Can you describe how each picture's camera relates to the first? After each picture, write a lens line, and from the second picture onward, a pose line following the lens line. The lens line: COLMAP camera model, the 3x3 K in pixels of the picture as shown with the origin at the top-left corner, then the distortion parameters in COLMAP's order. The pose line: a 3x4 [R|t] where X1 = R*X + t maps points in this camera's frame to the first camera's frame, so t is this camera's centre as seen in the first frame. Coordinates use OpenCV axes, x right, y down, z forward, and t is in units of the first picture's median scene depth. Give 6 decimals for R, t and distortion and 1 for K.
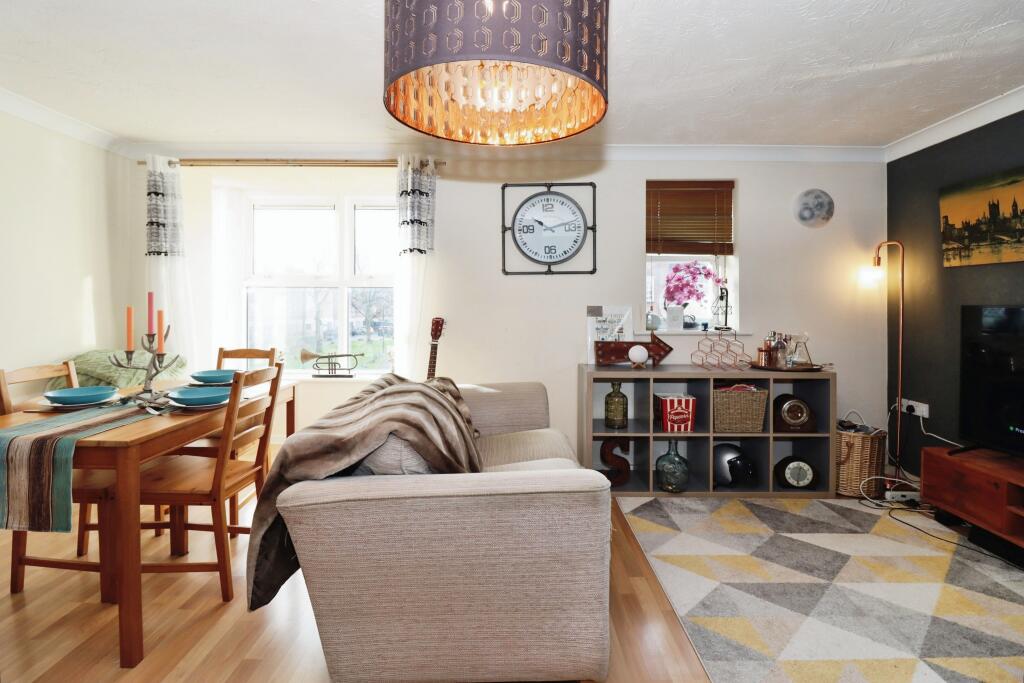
lens RADIAL K [[481.7, 0, 511.6], [0, 481.7, 302.3], [0, 0, 1]] dist [-0.002095, -0.000642]
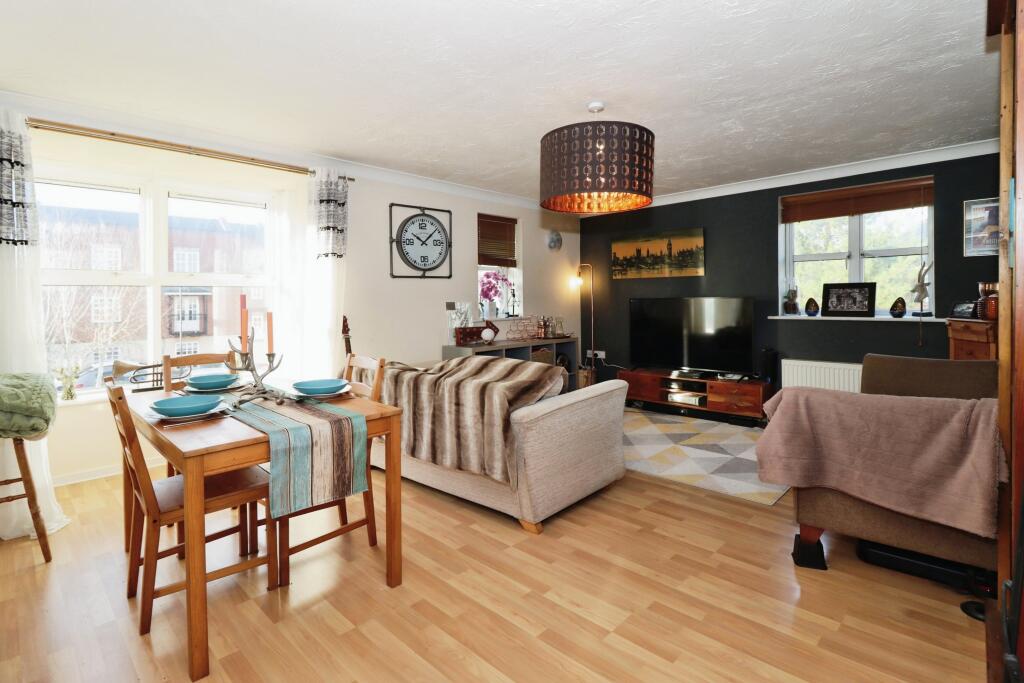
lens RADIAL K [[505.0, 0, 461.8], [0, 505.0, 308.6], [0, 0, 1]] dist [0.000397, -0.000797]
pose [[0.728848, -0.025228, 0.684210, -0.776313], [0.011834, 0.999636, 0.024252, -0.008419], [-0.684573, -0.009579, 0.728881, -0.053388]]
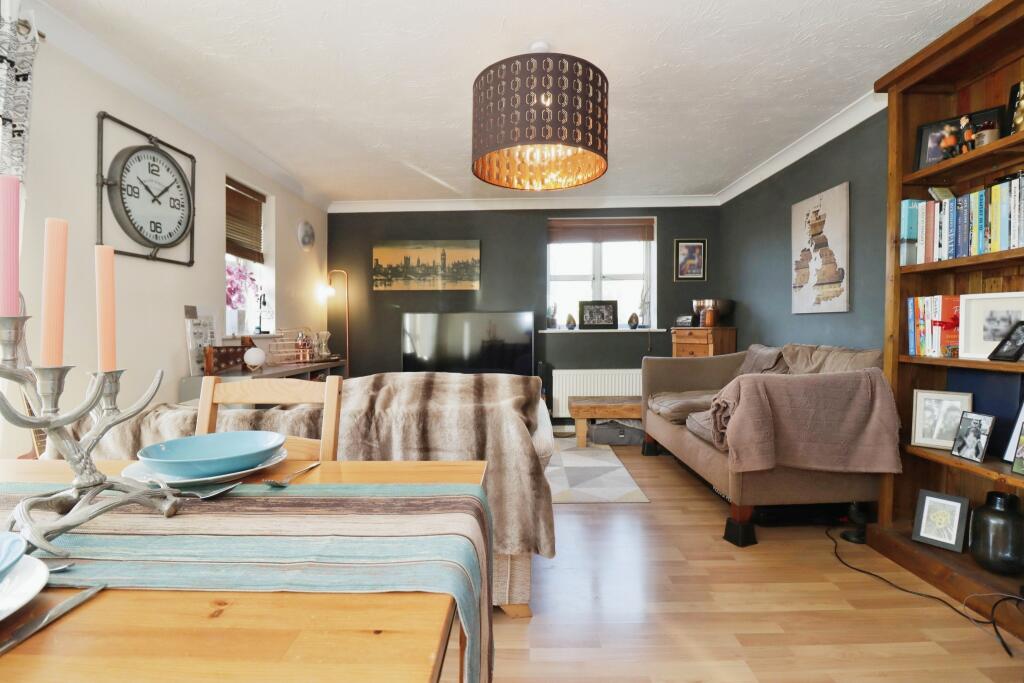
lens RADIAL K [[528.2, 0, 503.0], [0, 528.2, 330.3], [0, 0, 1]] dist [-0.000326, -0.017499]
pose [[-0.000174, -0.000957, 1.000000, -0.732142], [0.005015, 0.999987, 0.000957, 0.051800], [-0.999987, 0.005015, -0.000169, 0.468678]]
